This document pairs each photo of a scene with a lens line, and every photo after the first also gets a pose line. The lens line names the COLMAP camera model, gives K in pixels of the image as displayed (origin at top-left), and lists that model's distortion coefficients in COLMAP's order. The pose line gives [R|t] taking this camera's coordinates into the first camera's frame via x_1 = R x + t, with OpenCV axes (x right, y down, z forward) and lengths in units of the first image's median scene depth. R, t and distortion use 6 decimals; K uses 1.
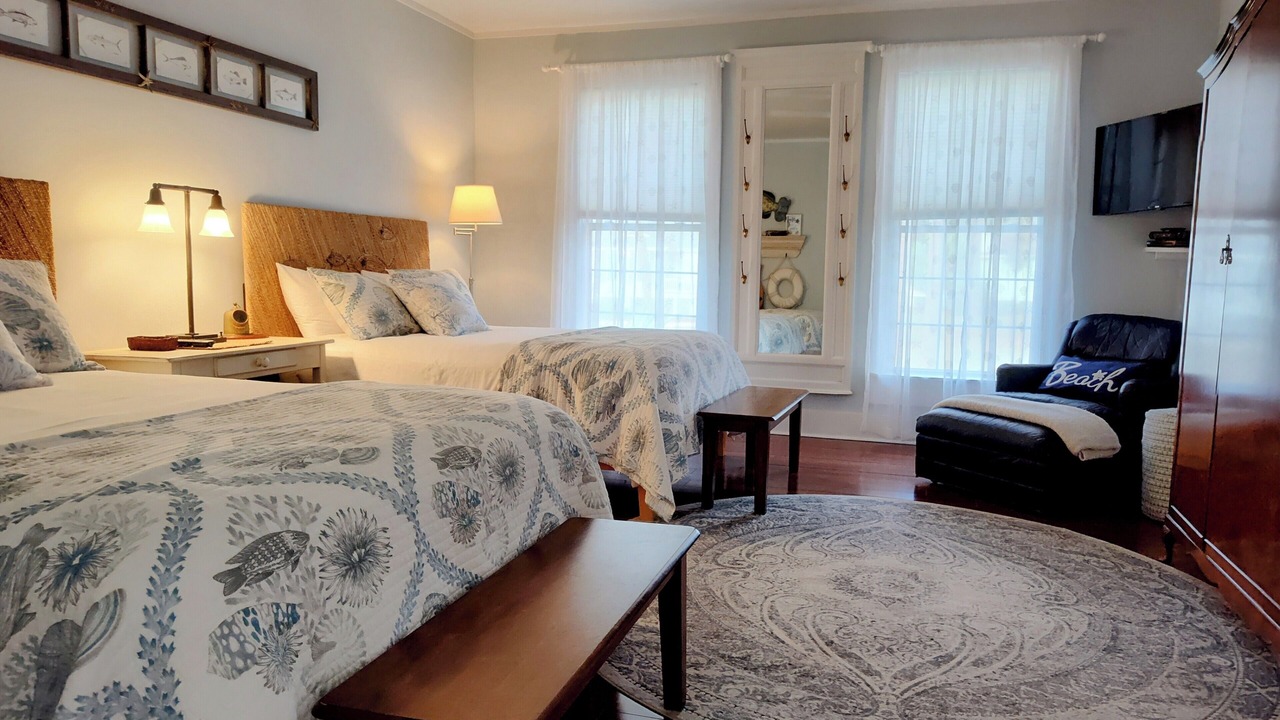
lens RADIAL K [[882.6, 0, 667.4], [0, 882.6, 360.4], [0, 0, 1]] dist [-0.035990, -0.001779]
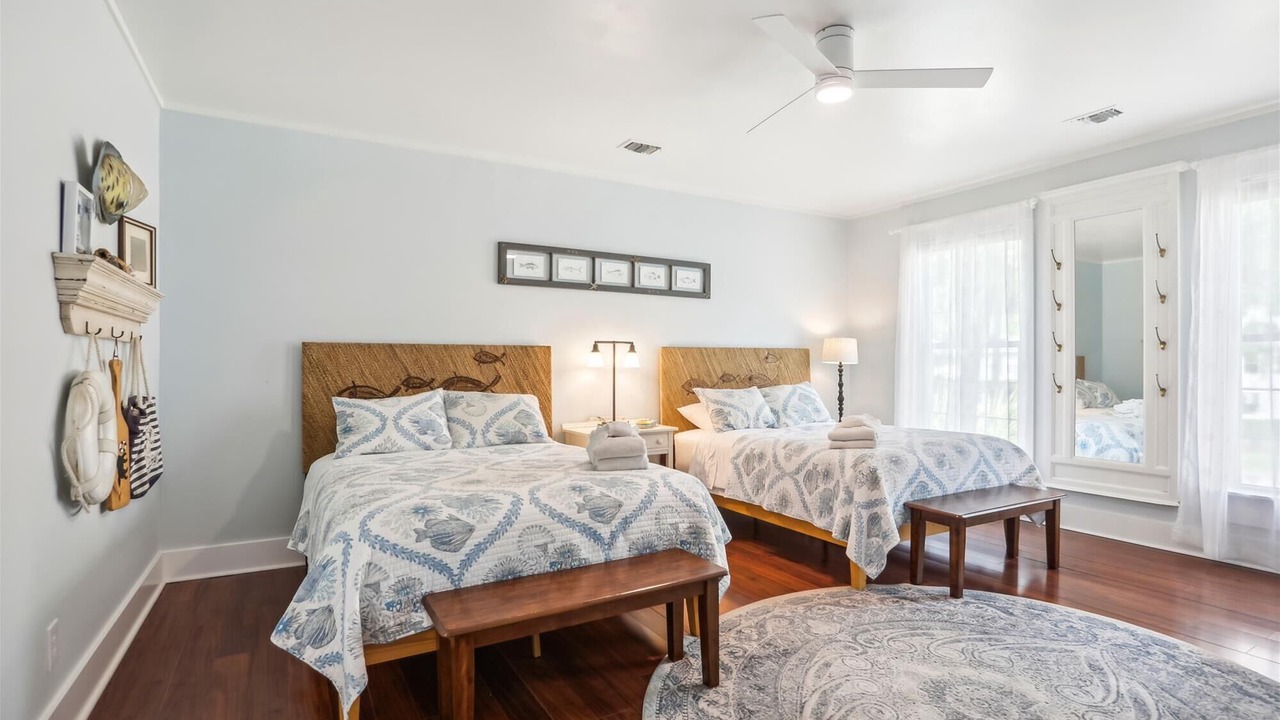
lens RADIAL K [[622.2, 0, 640.0], [0, 622.2, 360.0], [0, 0, 1]] dist [-0.002508, -0.000034]
pose [[0.733359, -0.021368, -0.679506, 0.326821], [-0.056866, 0.994075, -0.092633, -0.041471], [0.677459, 0.106574, 0.727798, 0.099960]]
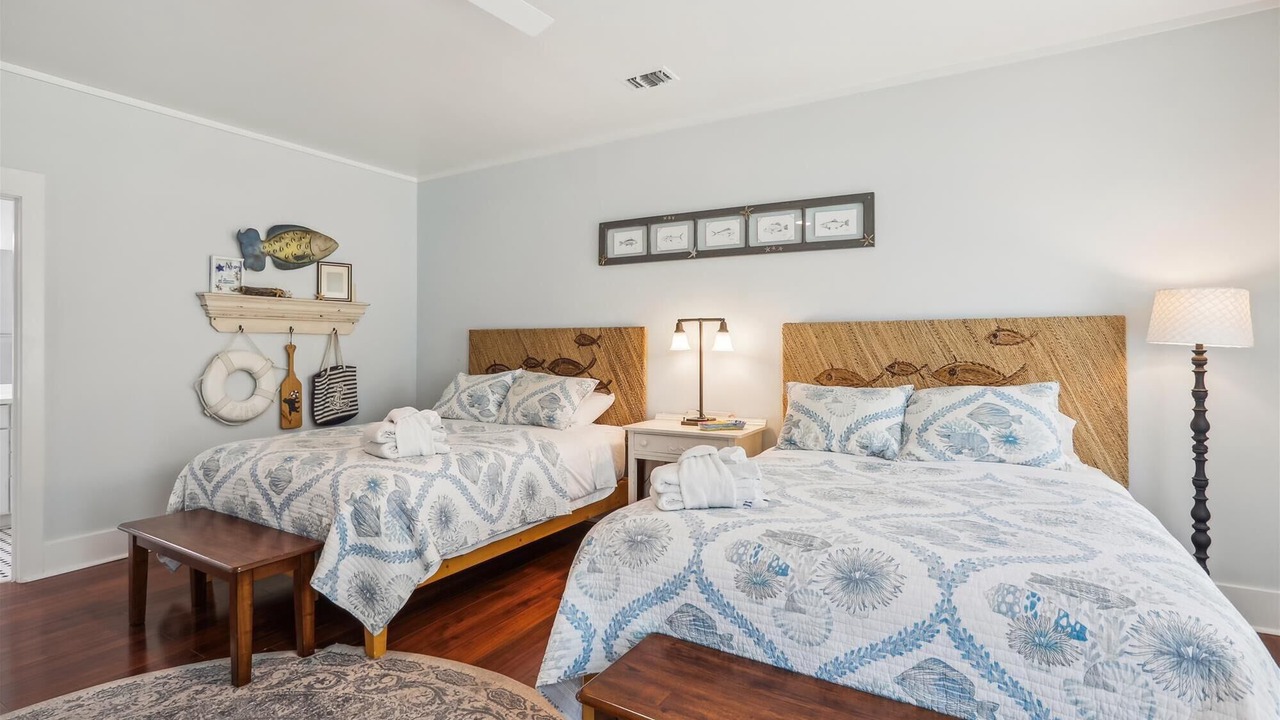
lens RADIAL K [[593.4, 0, 666.8], [0, 593.4, 343.3], [0, 0, 1]] dist [-0.001684, 0.000056]
pose [[-0.203368, -0.025715, -0.978765, 0.390981], [-0.106081, 0.994349, -0.004082, -0.135122], [0.973339, 0.102998, -0.204947, 1.050721]]
